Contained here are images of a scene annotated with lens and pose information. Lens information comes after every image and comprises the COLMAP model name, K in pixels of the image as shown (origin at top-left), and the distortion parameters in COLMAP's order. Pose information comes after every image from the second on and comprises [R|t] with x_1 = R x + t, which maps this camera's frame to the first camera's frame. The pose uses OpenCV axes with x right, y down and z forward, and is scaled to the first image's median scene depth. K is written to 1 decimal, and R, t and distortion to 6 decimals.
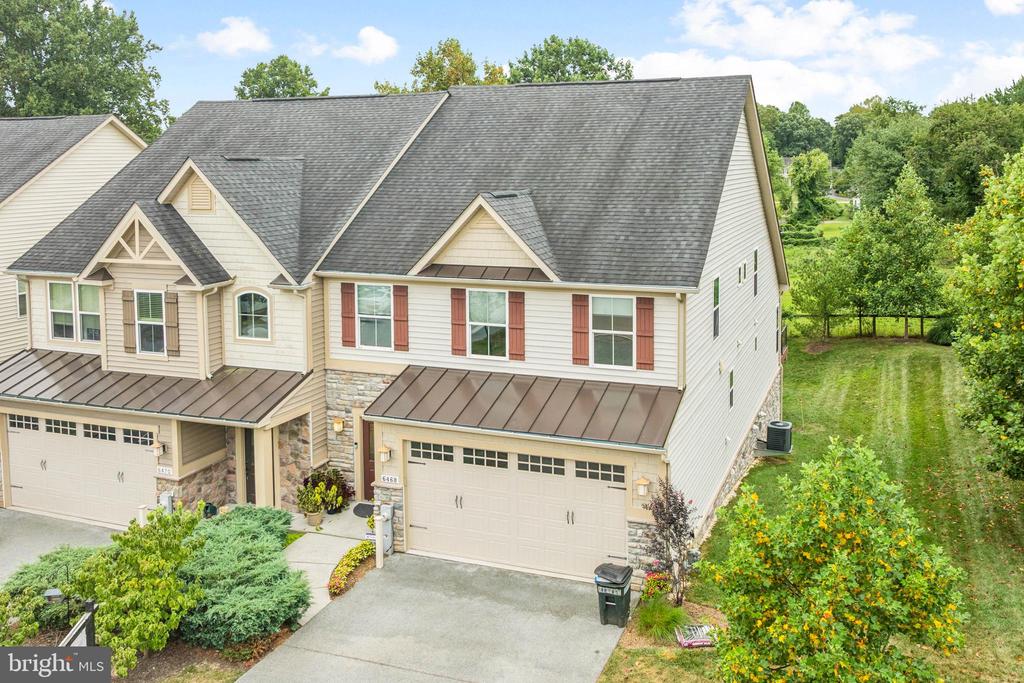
lens RADIAL K [[888.0, 0, 567.3], [0, 888.0, 228.2], [0, 0, 1]] dist [0.000060, -0.014775]
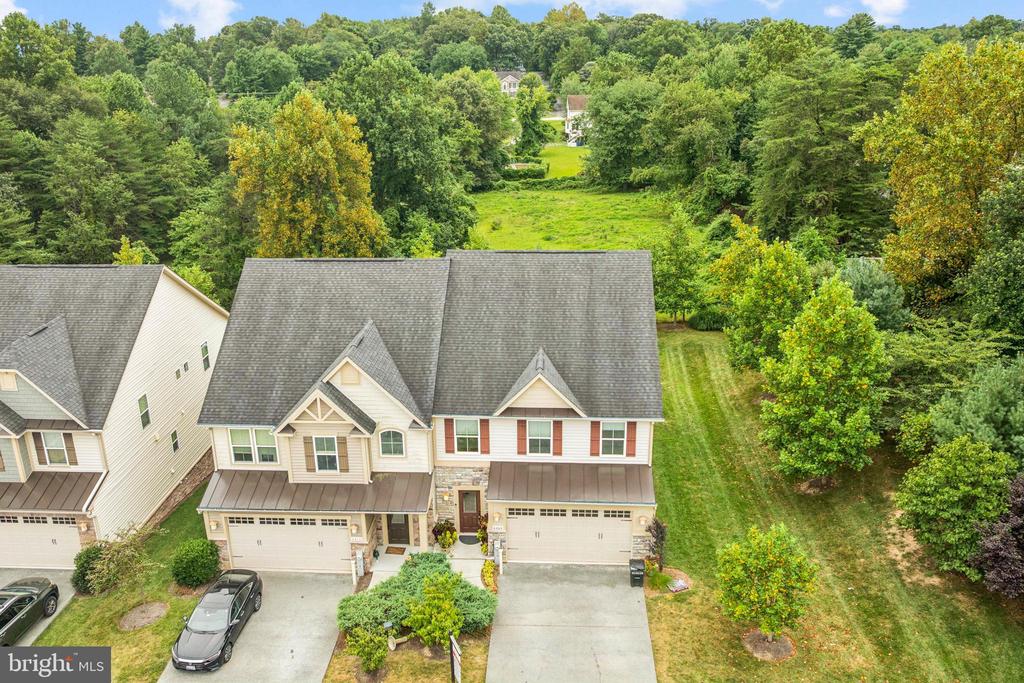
lens RADIAL K [[860.2, 0, 507.4], [0, 860.2, 342.4], [0, 0, 1]] dist [-0.008254, -0.025592]
pose [[0.960335, -0.100702, 0.260029, -0.574034], [0.029393, 0.963874, 0.264730, -0.529576], [-0.277294, -0.246587, 0.928603, -0.534474]]
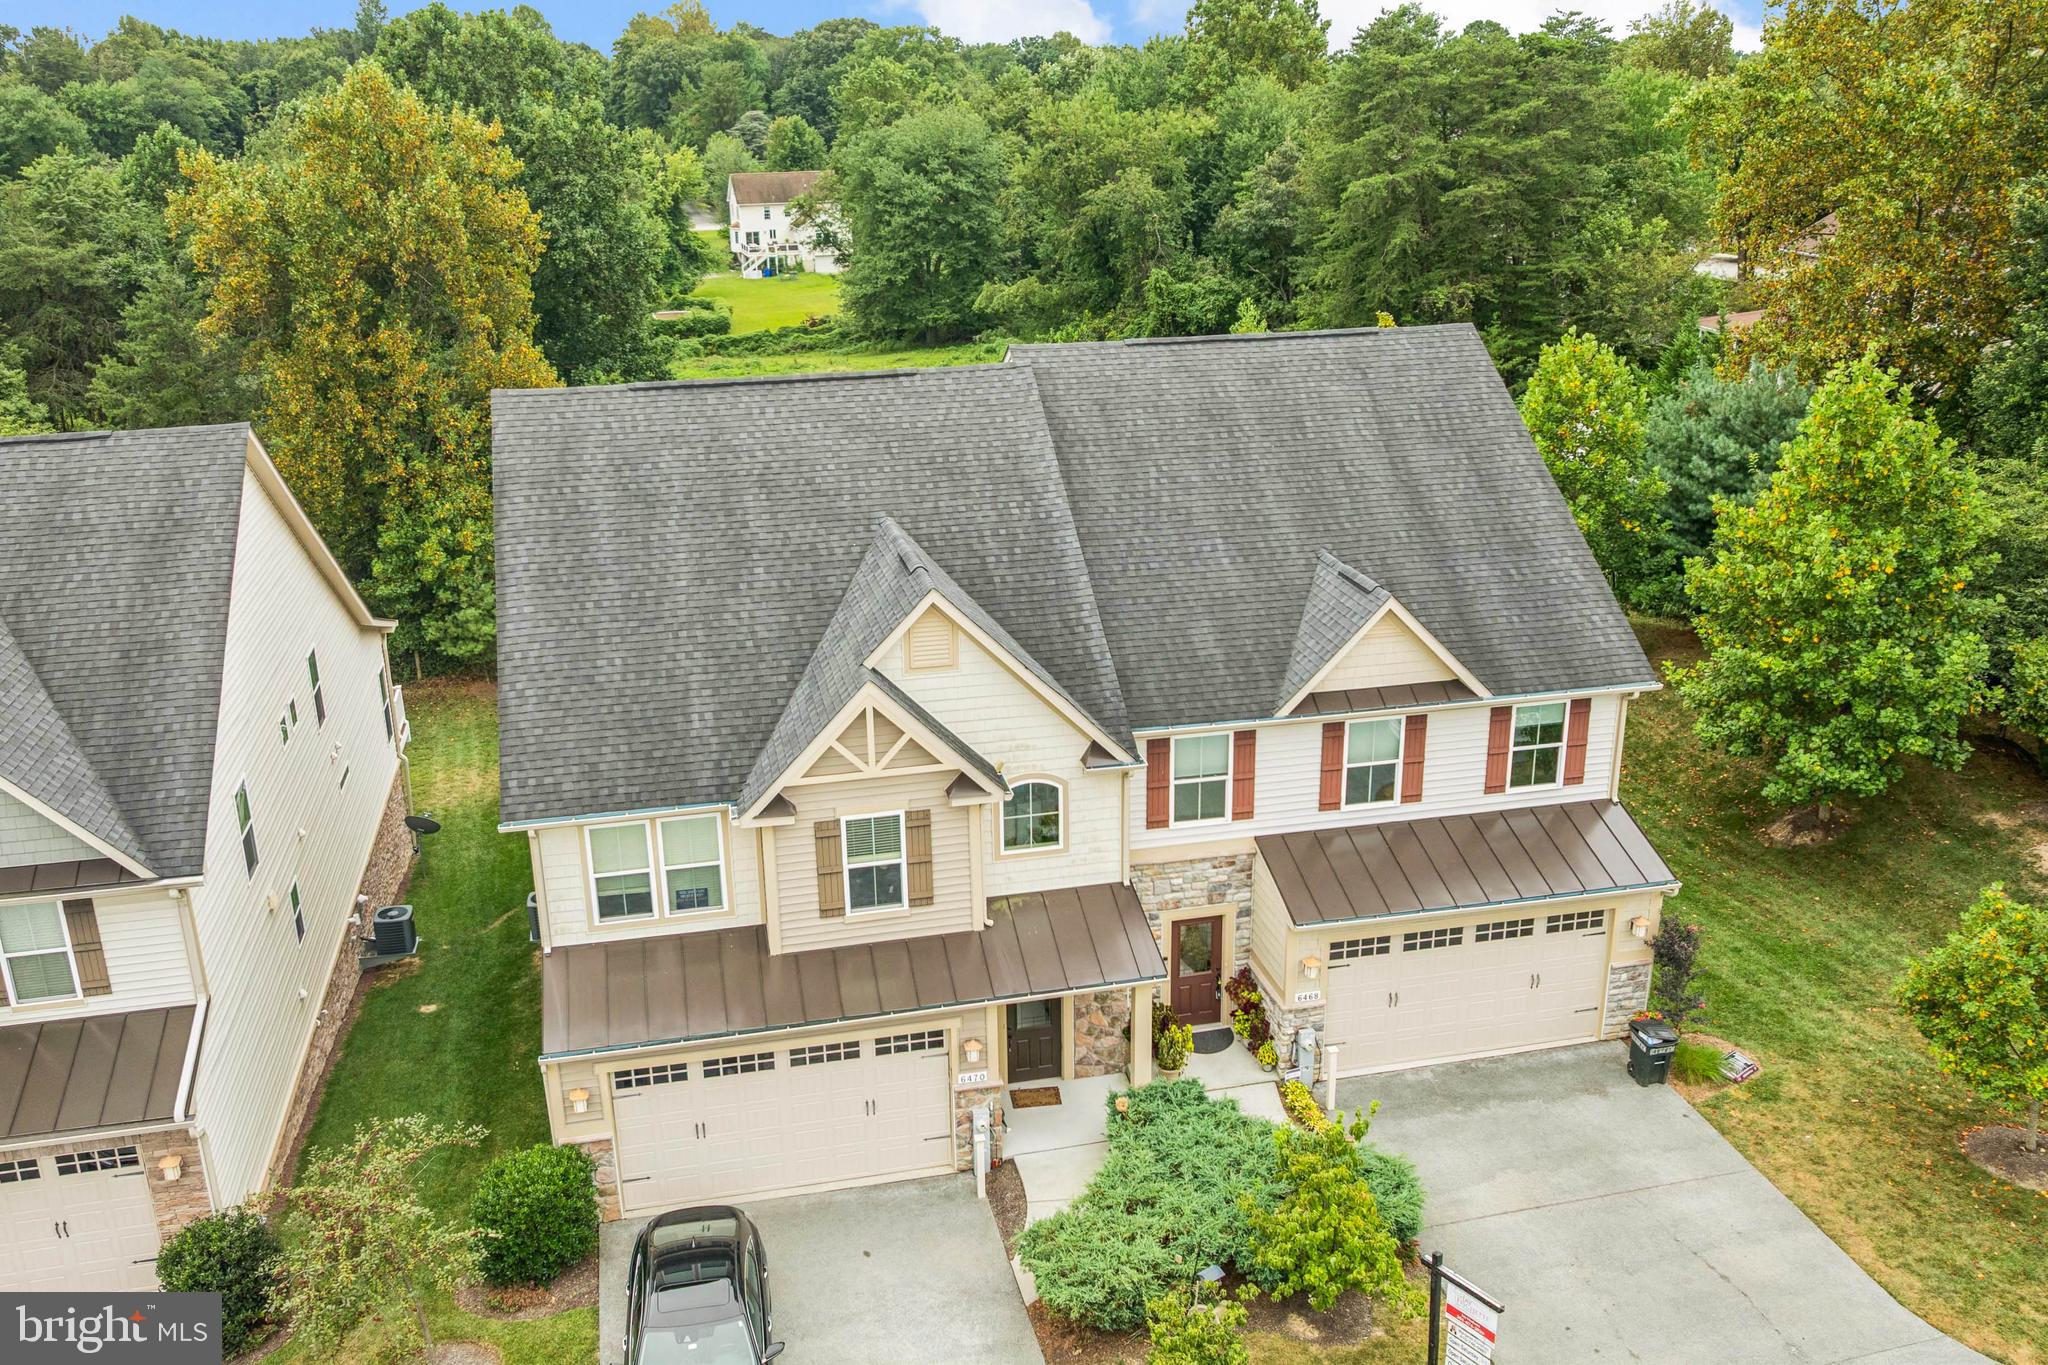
lens RADIAL K [[1720.4, 0, 1014.9], [0, 1720.4, 684.2], [0, 0, 1]] dist [-0.008254, -0.025592]
pose [[0.845815, -0.184013, 0.500735, -1.015201], [0.052334, 0.962721, 0.265386, -0.338184], [-0.530903, -0.198262, 0.823914, 0.007111]]
